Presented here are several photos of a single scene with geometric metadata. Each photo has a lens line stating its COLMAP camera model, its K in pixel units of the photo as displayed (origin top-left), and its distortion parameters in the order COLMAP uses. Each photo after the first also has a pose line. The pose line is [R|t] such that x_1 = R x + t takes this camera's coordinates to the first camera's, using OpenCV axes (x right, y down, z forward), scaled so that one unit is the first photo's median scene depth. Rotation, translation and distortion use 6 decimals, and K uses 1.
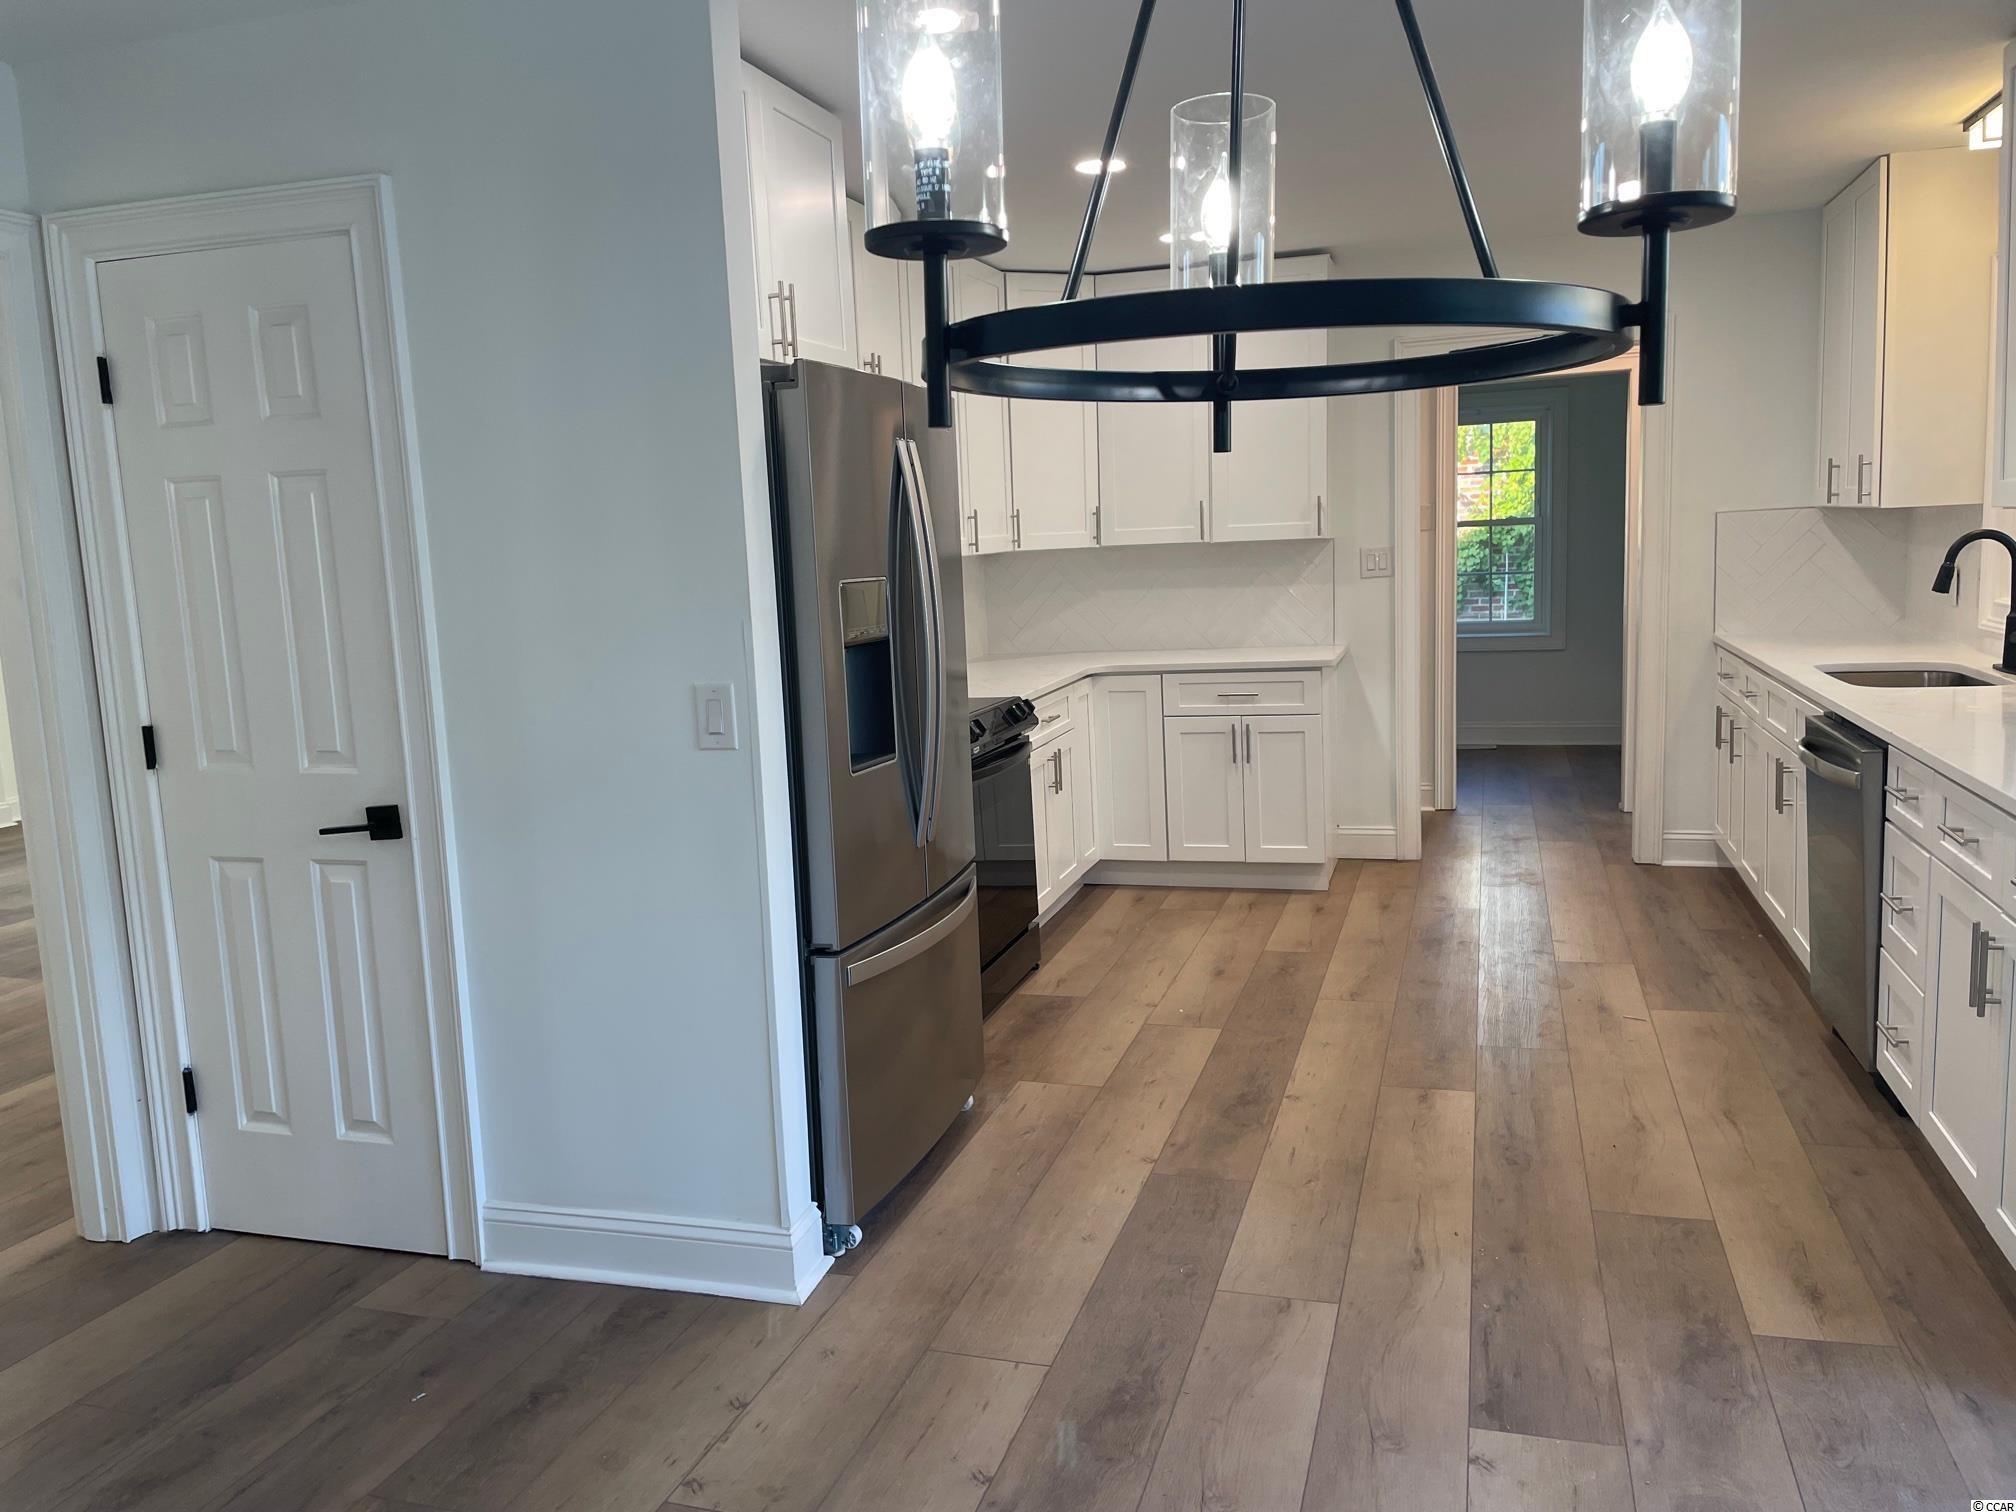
lens RADIAL K [[1529.1, 0, 987.5], [0, 1529.1, 755.8], [0, 0, 1]] dist [0.088649, -0.120990]
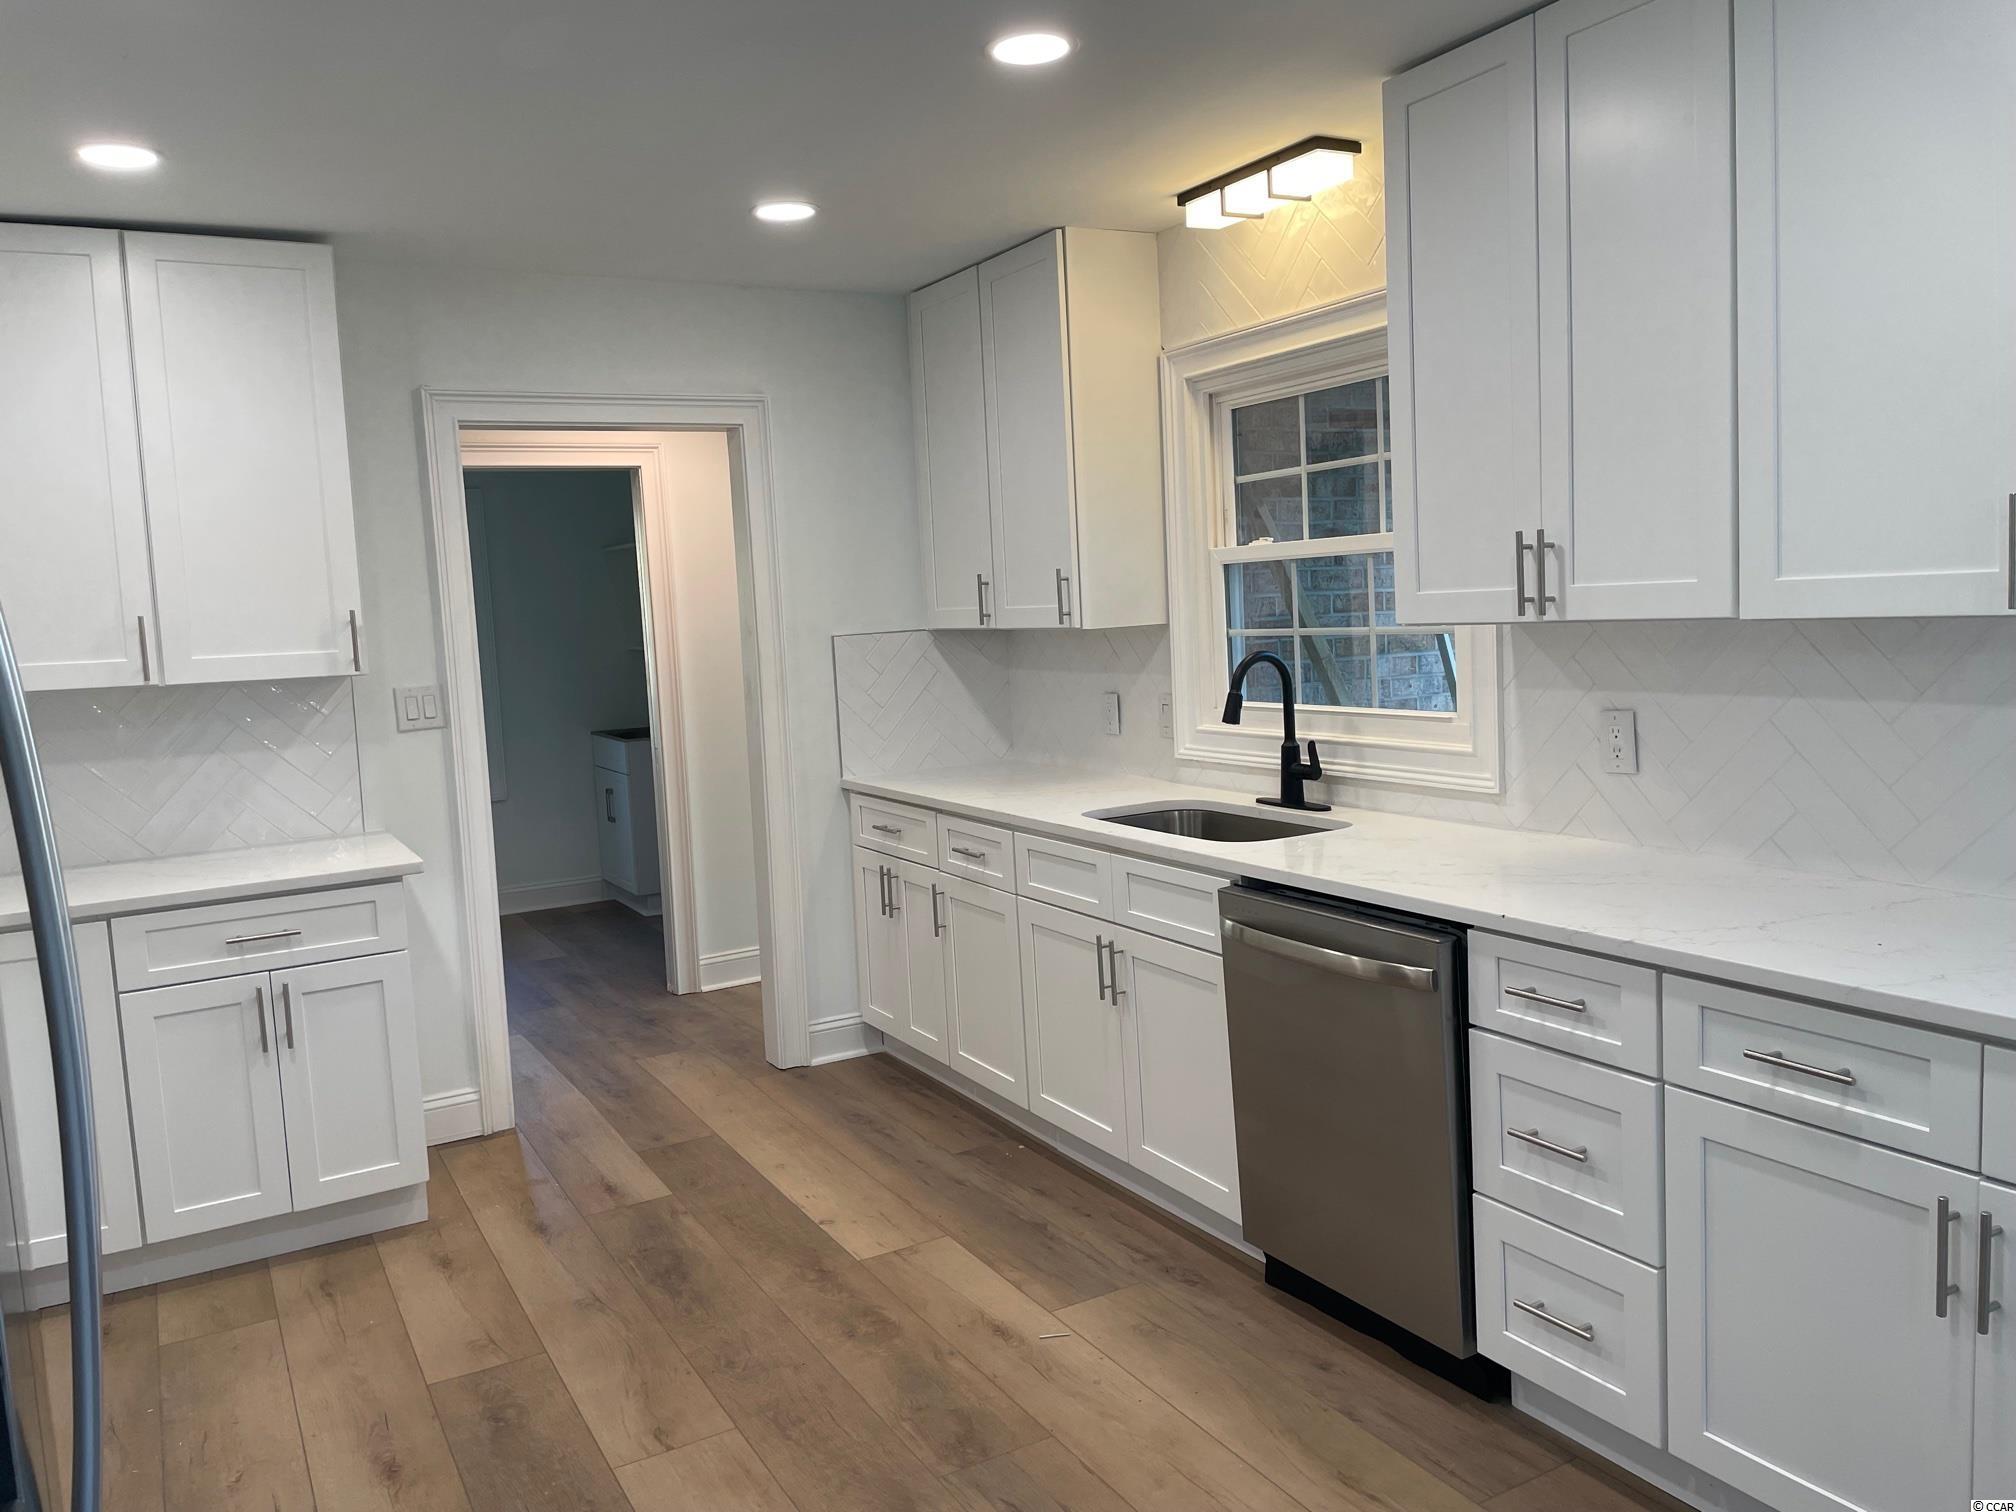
lens RADIAL K [[1529.1, 0, 1002.2], [0, 1529.1, 741.7], [0, 0, 1]] dist [0.088649, -0.120990]
pose [[0.684724, -0.056916, 0.726577, -0.099806], [0.121598, 0.991893, -0.036895, -0.078639], [-0.718587, 0.113613, 0.686094, 0.502918]]
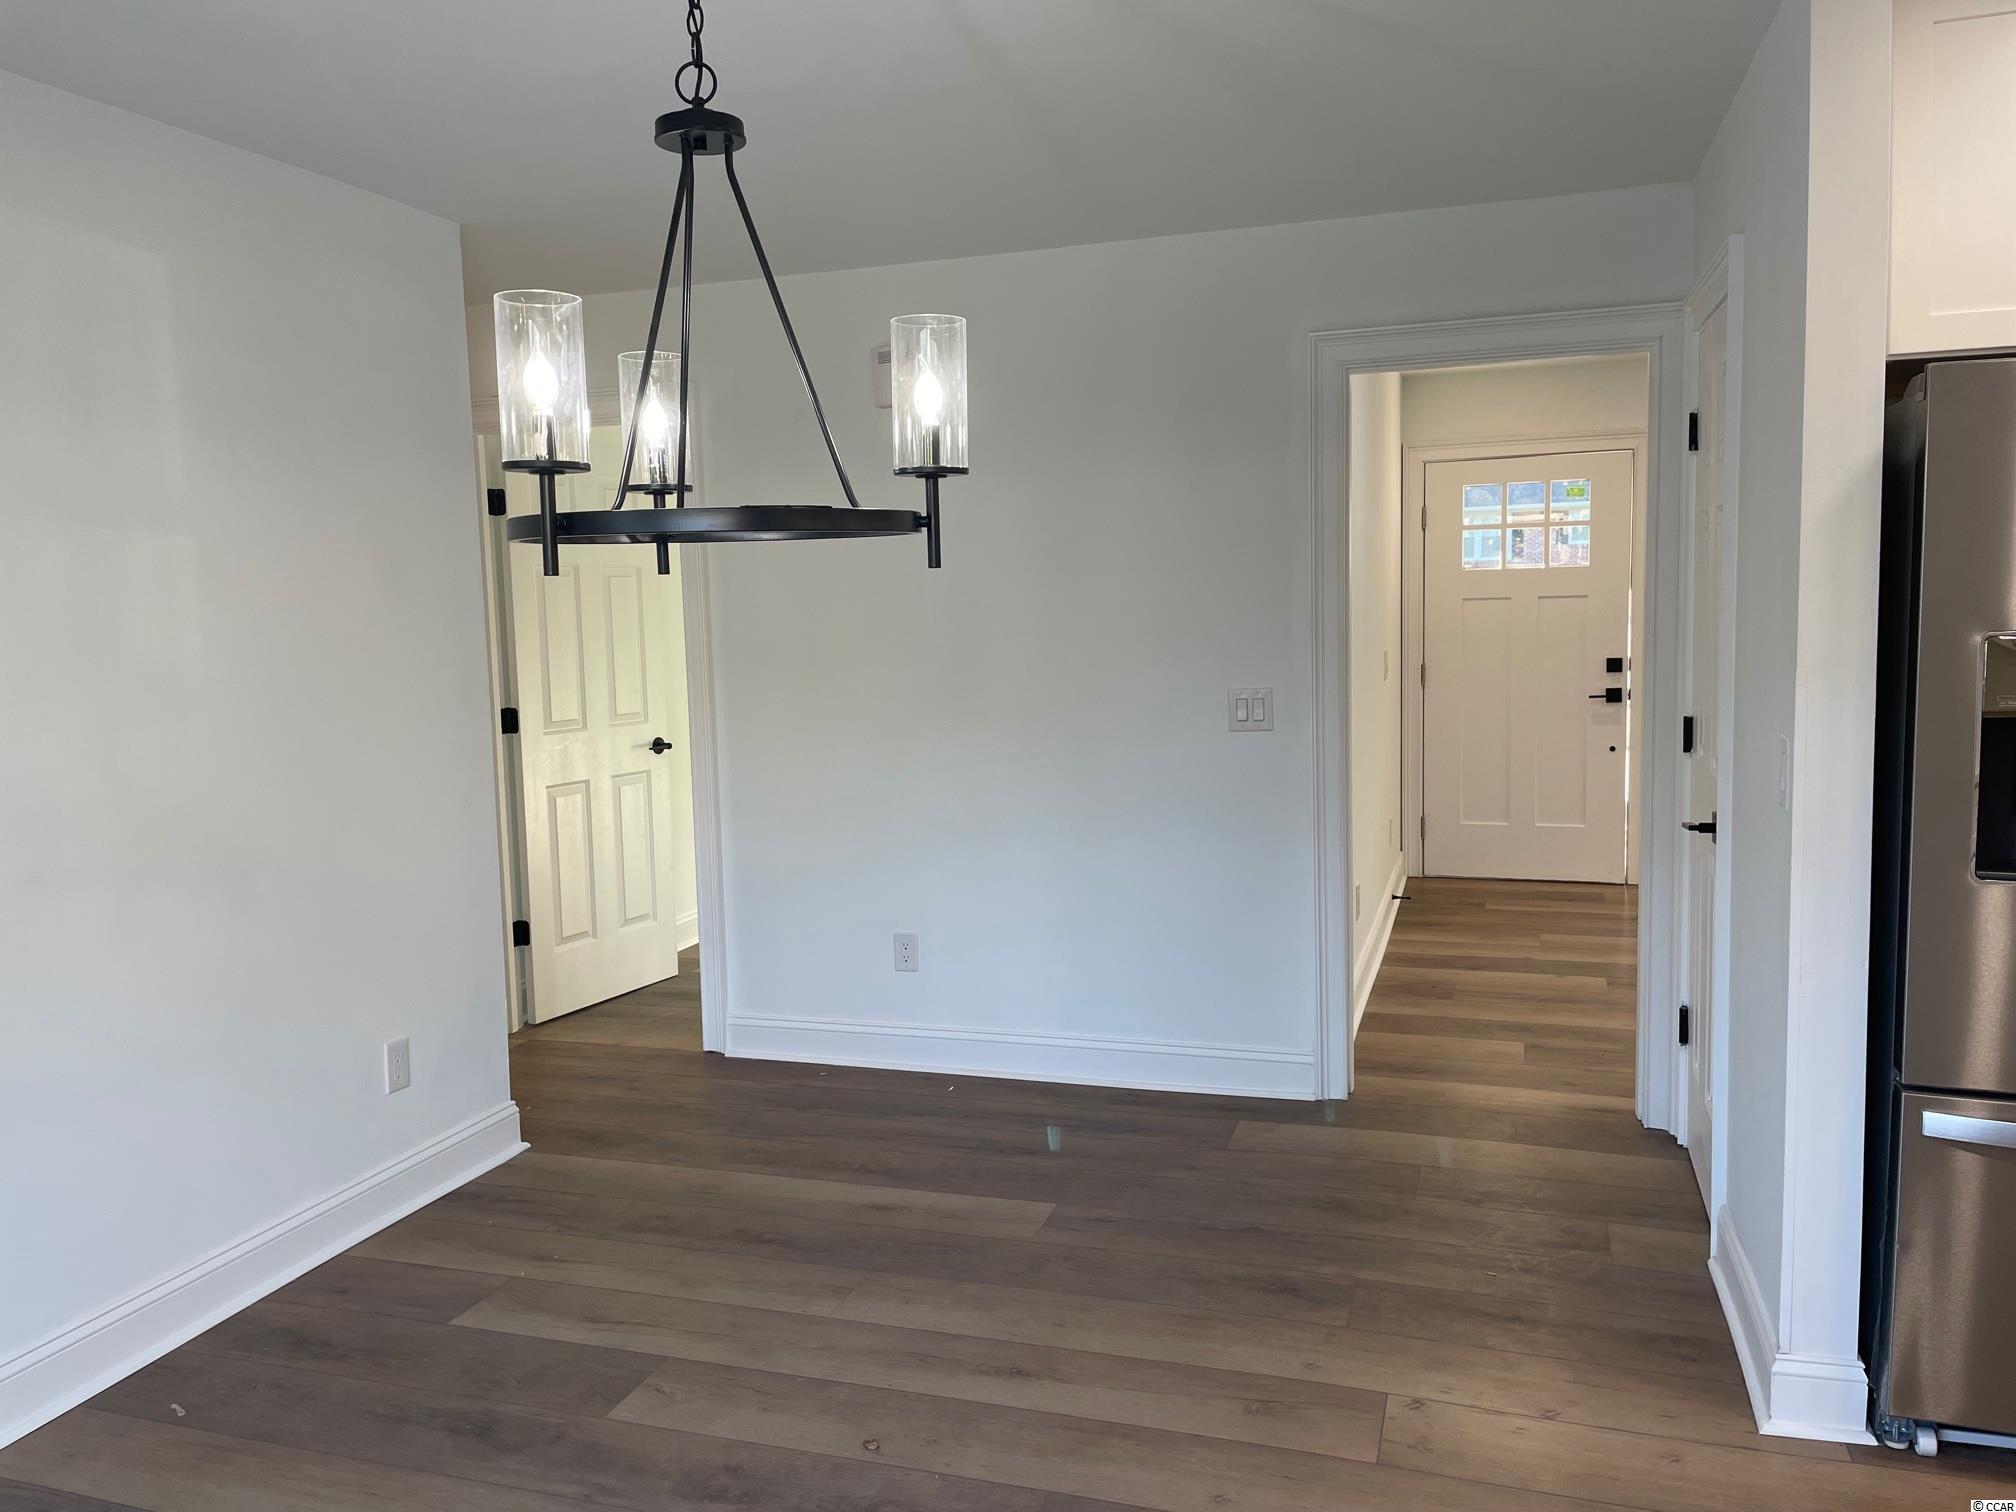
lens RADIAL K [[1529.1, 0, 1005.9], [0, 1529.1, 768.0], [0, 0, 1]] dist [0.088649, -0.120990]
pose [[-0.000022, 0.156290, -0.987711, 0.484997], [-0.118838, 0.980711, 0.155185, -0.077147], [0.992914, 0.117381, 0.018551, 0.339900]]
